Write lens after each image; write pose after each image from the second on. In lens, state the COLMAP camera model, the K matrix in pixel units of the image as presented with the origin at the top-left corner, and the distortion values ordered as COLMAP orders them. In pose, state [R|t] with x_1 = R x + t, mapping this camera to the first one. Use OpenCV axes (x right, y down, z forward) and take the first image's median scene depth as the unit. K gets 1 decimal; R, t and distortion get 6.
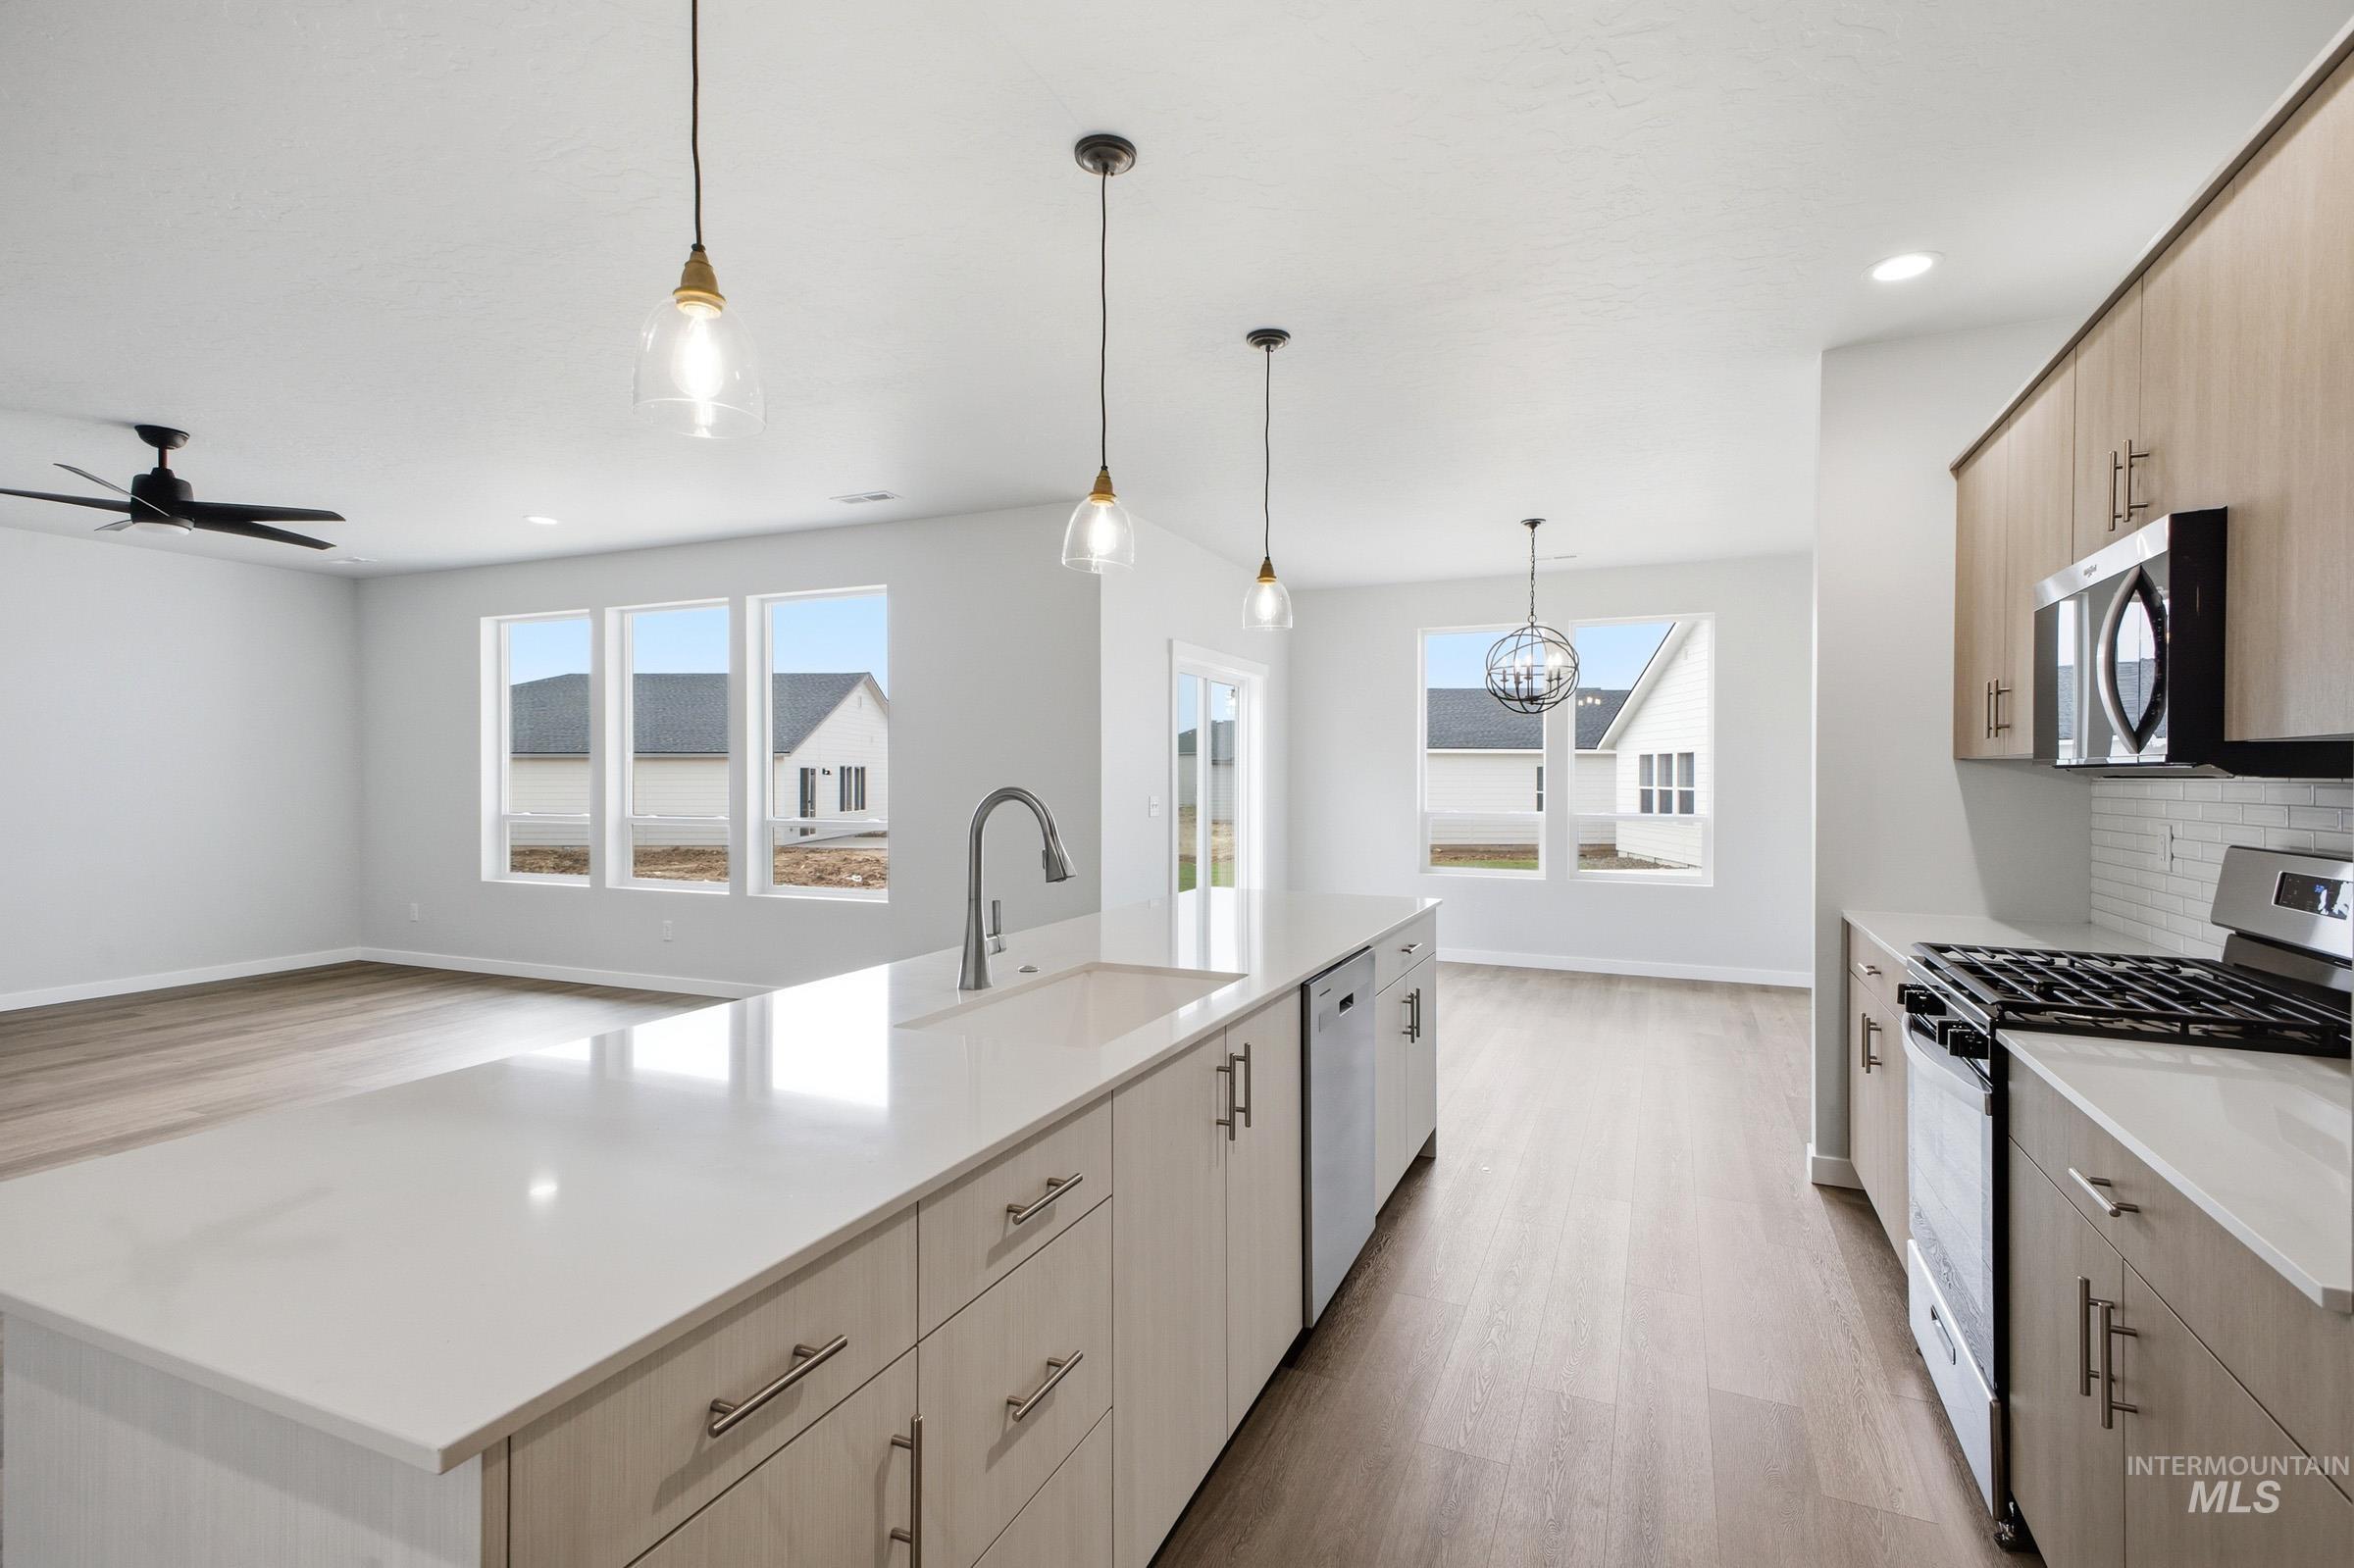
lens RADIAL K [[1128.0, 0, 1171.1], [0, 1128.0, 774.1], [0, 0, 1]] dist [0.001689, 0.000010]
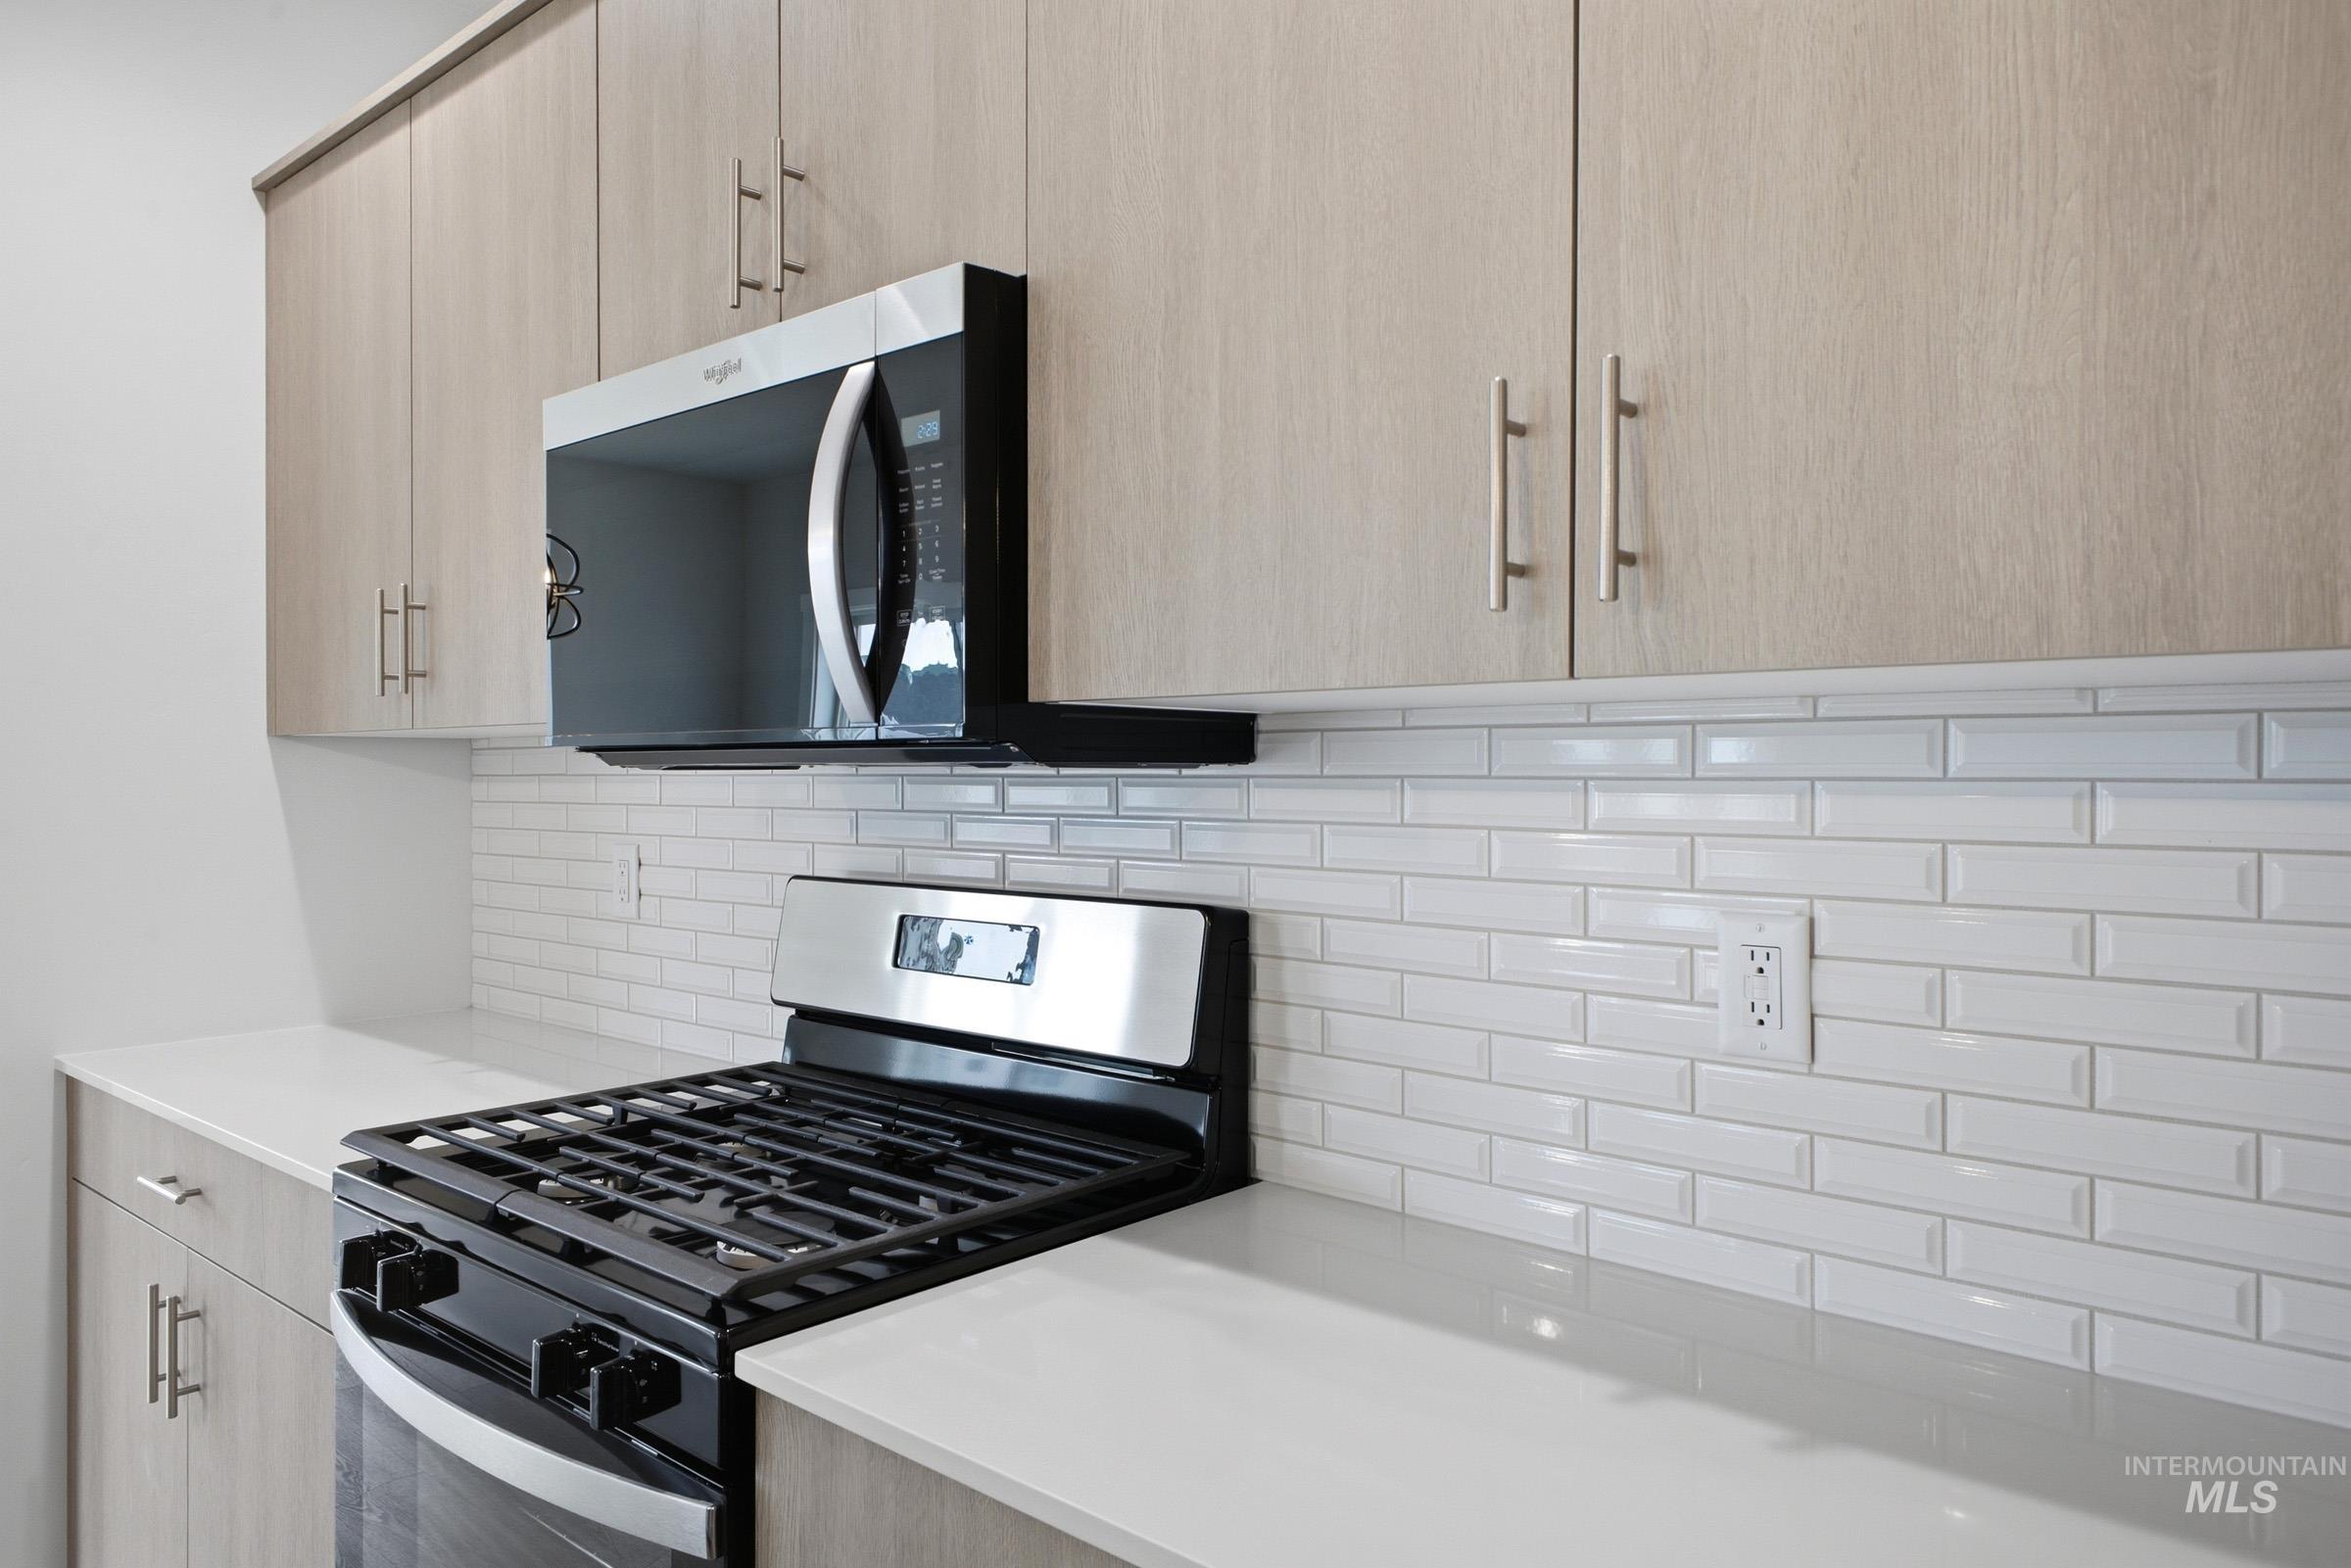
lens RADIAL K [[1562.5, 0, 1175.2], [0, 1562.5, 784.7], [0, 0, 1]] dist [0.009437, 0.000915]
pose [[0.306561, -0.011957, 0.951776, 0.162807], [0.000988, 0.999925, 0.012244, 0.001605], [-0.951851, -0.002813, 0.306549, 0.495960]]
